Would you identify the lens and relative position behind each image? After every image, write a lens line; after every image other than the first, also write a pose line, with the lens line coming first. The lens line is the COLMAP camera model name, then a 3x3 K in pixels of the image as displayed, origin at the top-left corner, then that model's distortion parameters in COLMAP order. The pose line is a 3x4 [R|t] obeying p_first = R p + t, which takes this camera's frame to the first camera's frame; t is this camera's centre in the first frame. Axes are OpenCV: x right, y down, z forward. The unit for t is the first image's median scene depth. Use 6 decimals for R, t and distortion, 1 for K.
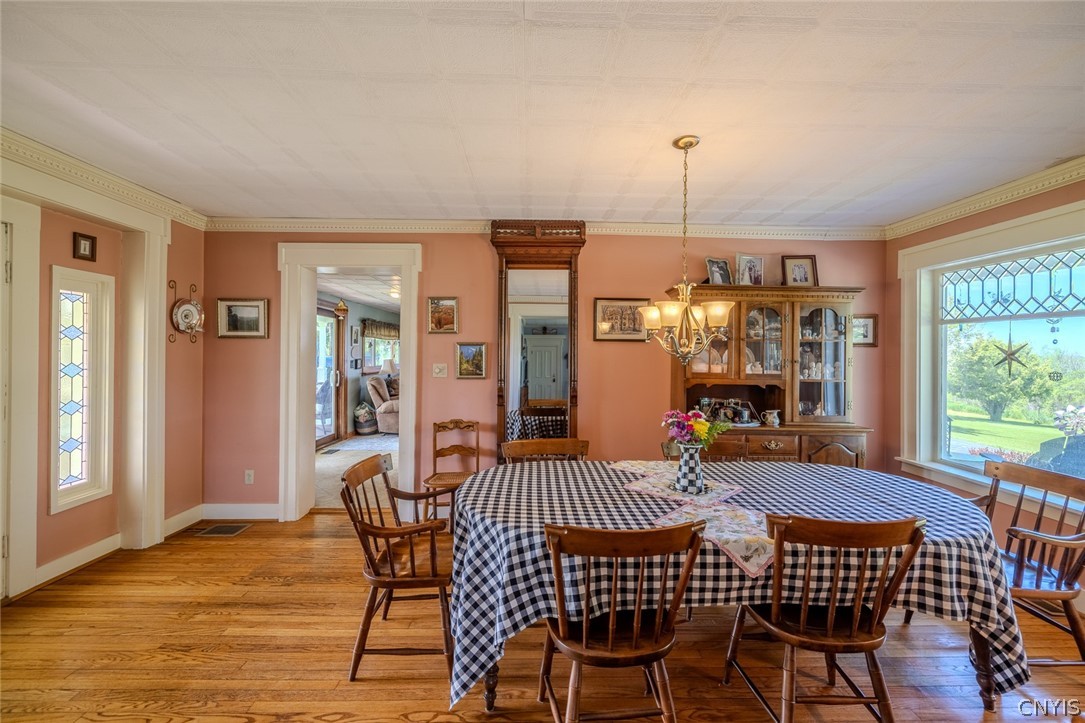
lens RADIAL K [[455.1, 0, 537.4], [0, 455.1, 354.1], [0, 0, 1]] dist [0.000257, -0.000716]
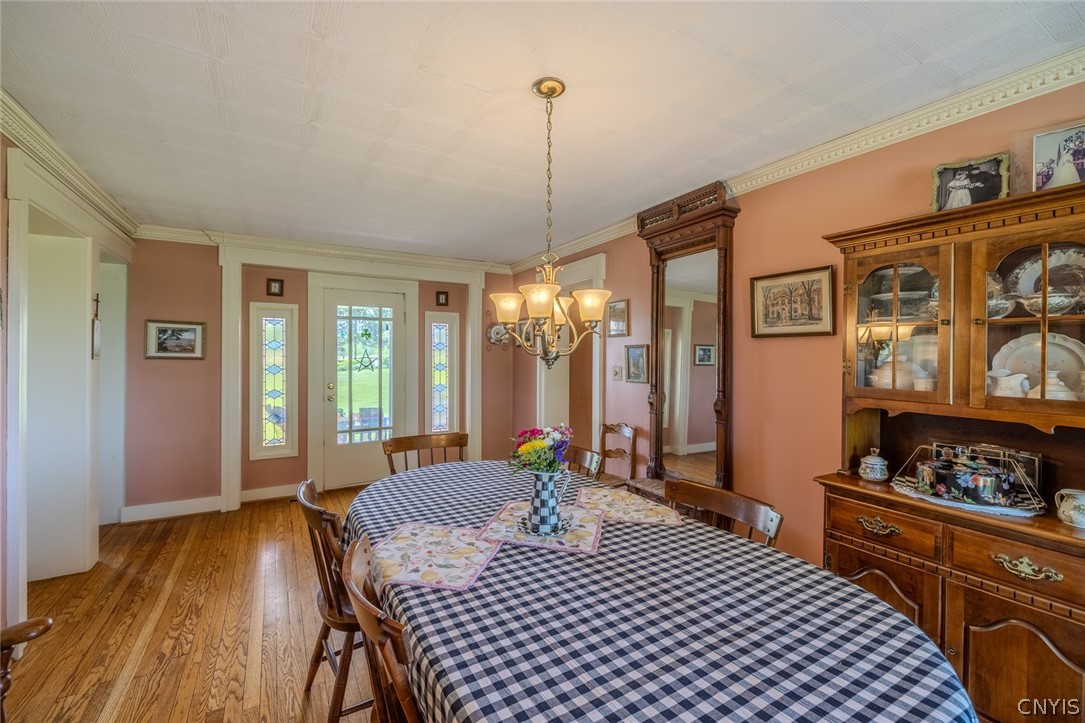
lens RADIAL K [[455.1, 0, 537.4], [0, 455.1, 354.1], [0, 0, 1]] dist [0.000257, -0.000716]
pose [[0.484228, -0.009307, -0.874893, 0.618234], [0.008276, 0.999947, -0.006057, -0.000488], [0.874903, -0.004308, 0.484279, 0.360822]]
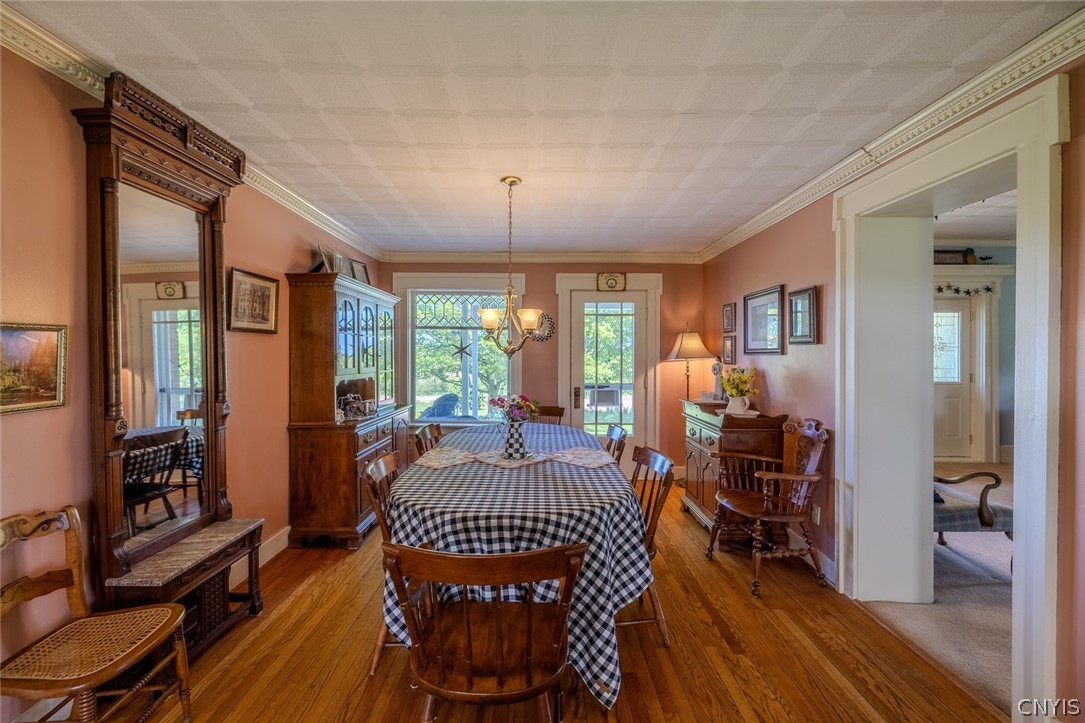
lens RADIAL K [[455.1, 0, 537.4], [0, 455.1, 354.1], [0, 0, 1]] dist [0.000257, -0.000716]
pose [[0.024889, -0.013524, 0.999599, -0.549882], [0.000294, 0.999909, 0.013521, -0.000634], [-0.999690, -0.000043, 0.024891, 0.523991]]
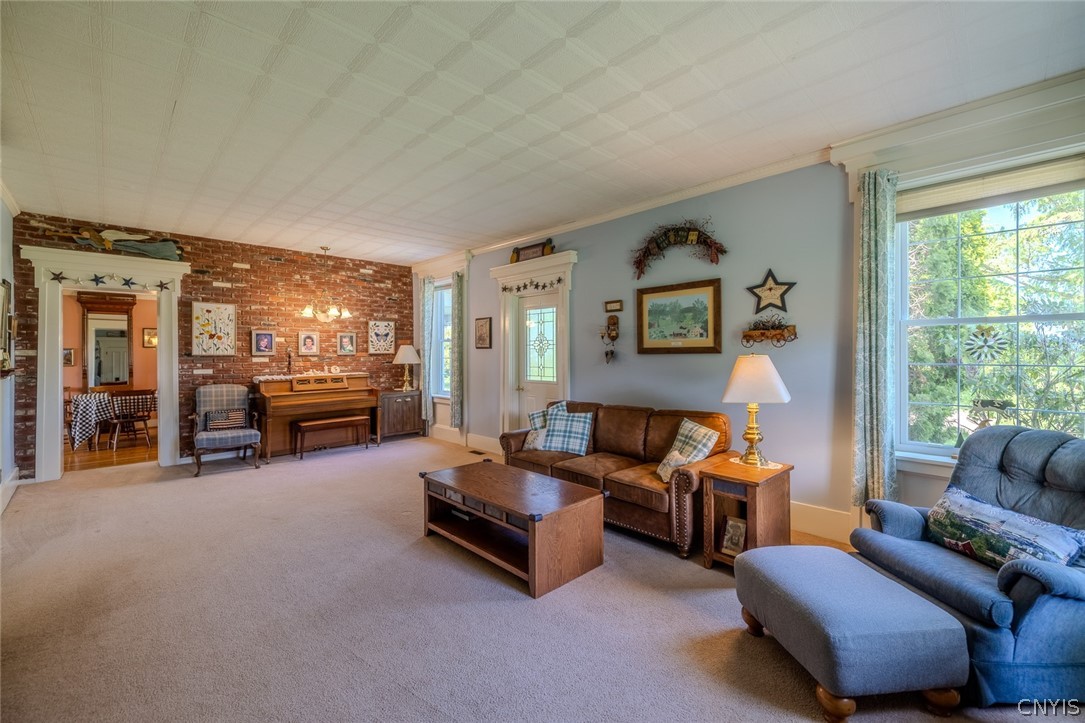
lens RADIAL K [[455.1, 0, 537.4], [0, 455.1, 354.1], [0, 0, 1]] dist [0.000257, -0.000716]
pose [[0.739281, -0.018426, 0.673145, 0.054107], [0.015714, 0.999825, 0.010111, 0.012987], [-0.673213, 0.003103, 0.739442, -2.051076]]
